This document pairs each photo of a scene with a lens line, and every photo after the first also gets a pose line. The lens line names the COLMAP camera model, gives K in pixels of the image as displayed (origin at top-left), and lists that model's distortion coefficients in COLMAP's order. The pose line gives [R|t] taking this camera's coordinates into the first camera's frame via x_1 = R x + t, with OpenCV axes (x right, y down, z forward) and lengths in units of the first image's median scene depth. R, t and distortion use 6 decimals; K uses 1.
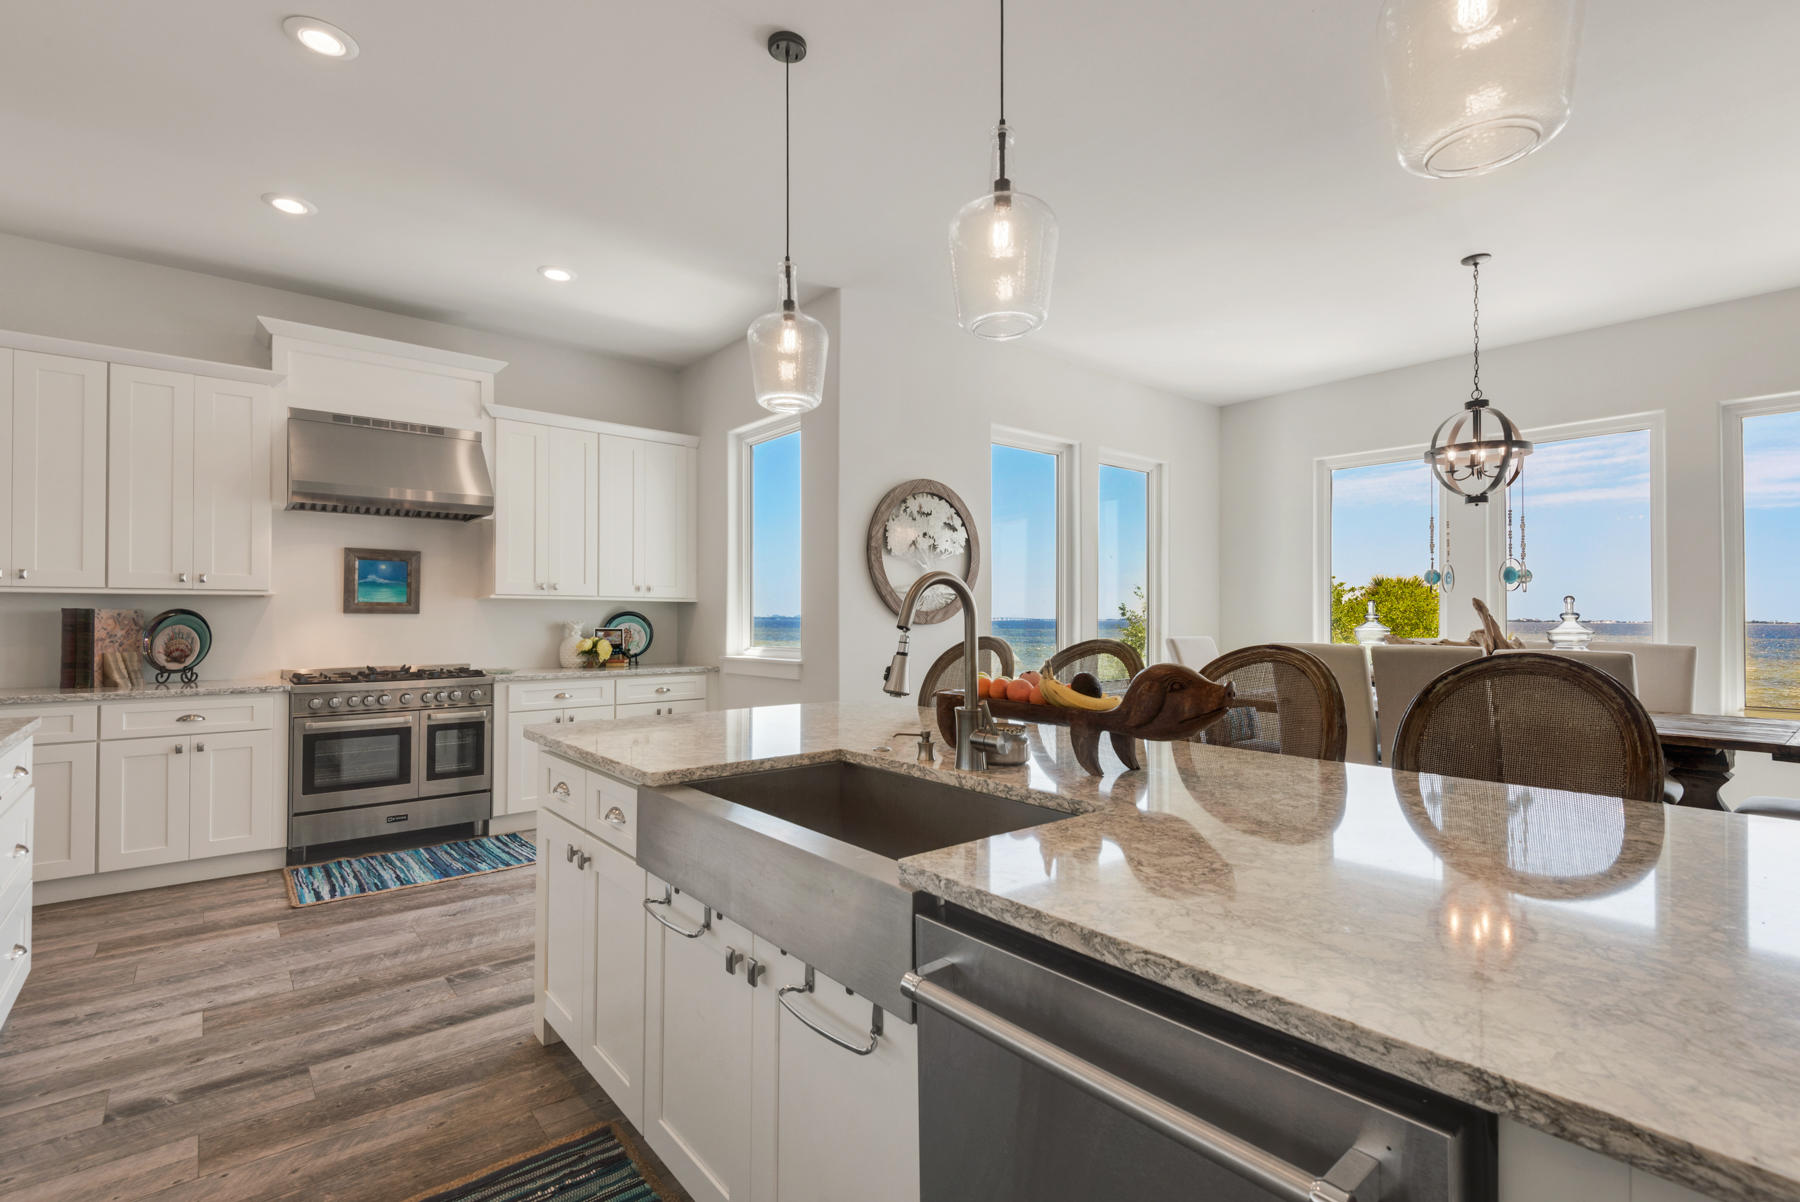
lens RADIAL K [[816.8, 0, 907.3], [0, 816.8, 607.7], [0, 0, 1]] dist [0.030876, -0.018628]
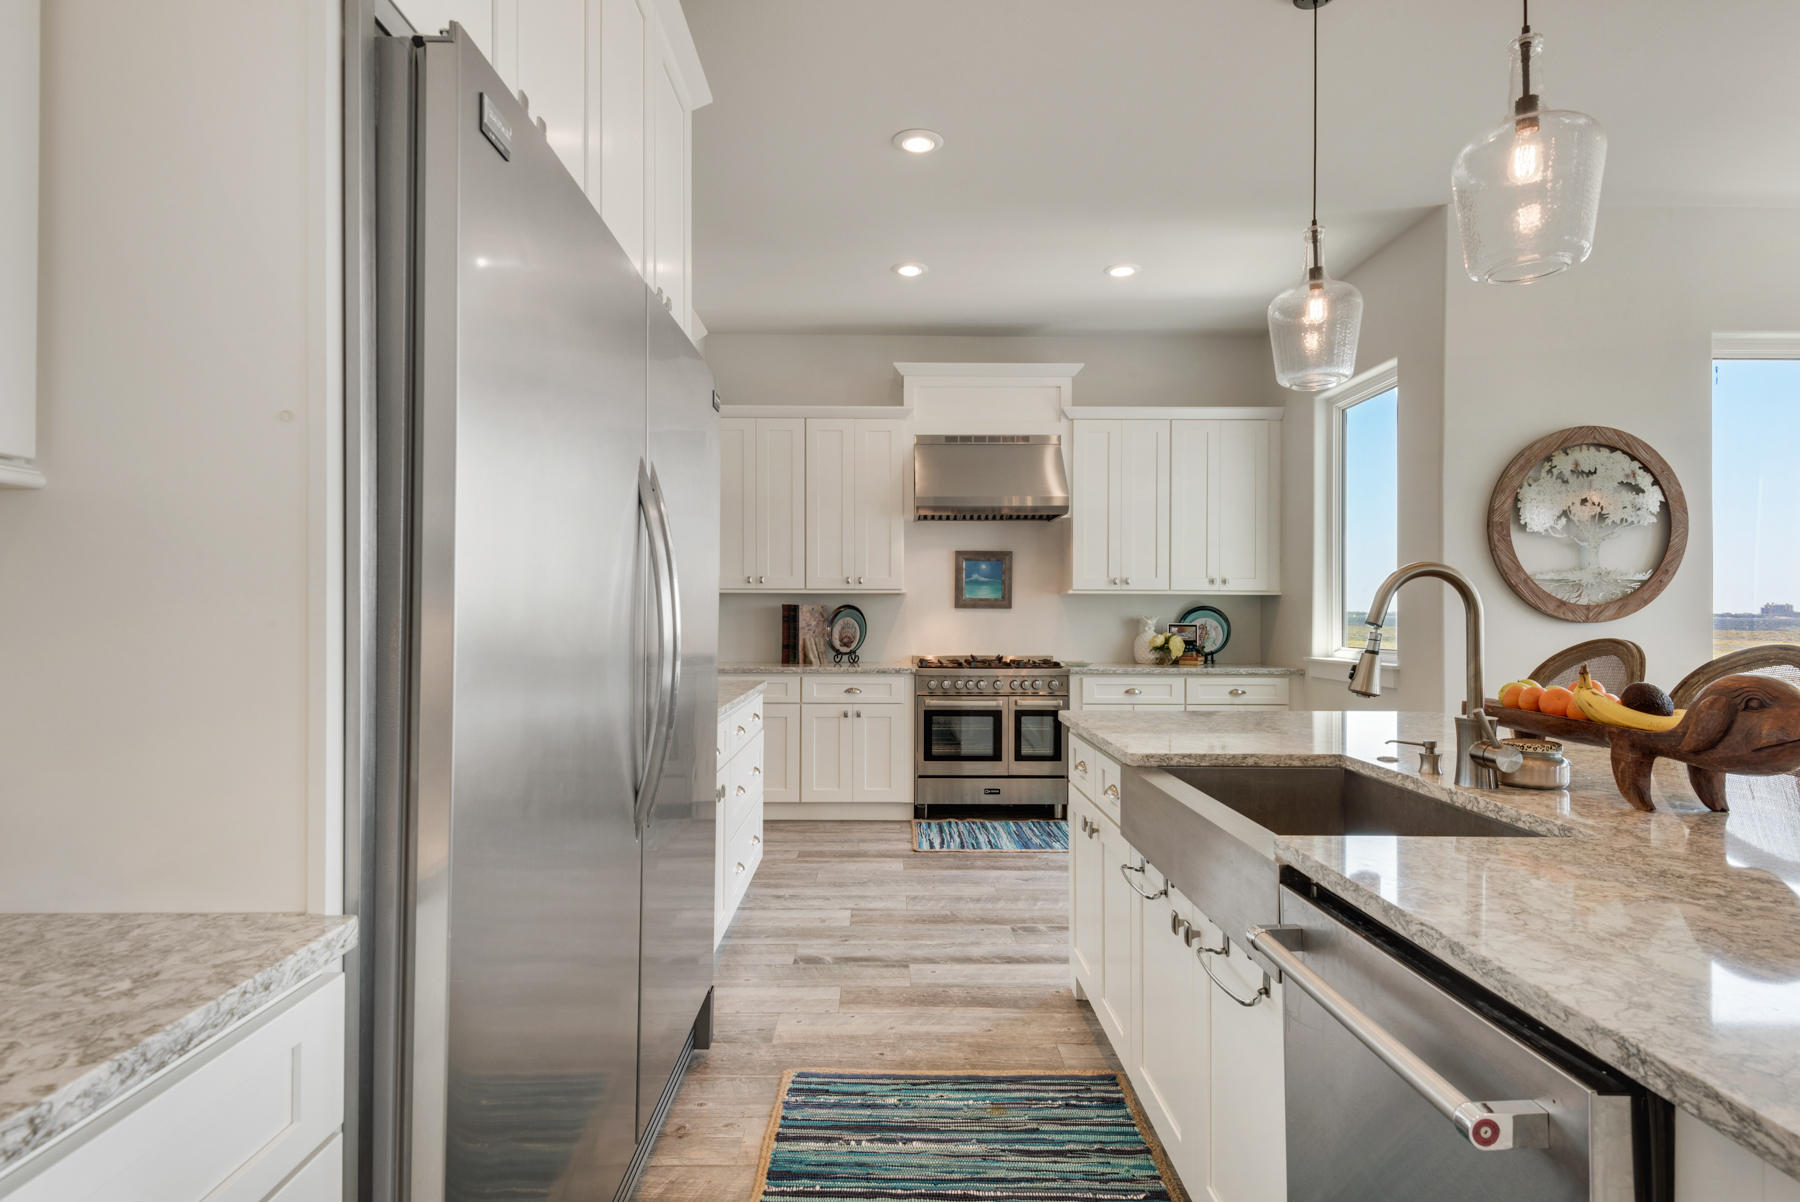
lens RADIAL K [[954.5, 0, 900.0], [0, 954.5, 601.0], [0, 0, 1]] dist [0.048387, -0.044886]
pose [[0.772615, -0.005850, -0.634848, 0.133431], [0.006176, 0.999979, -0.001699, -0.001851], [0.634845, -0.002608, 0.772635, -0.097510]]
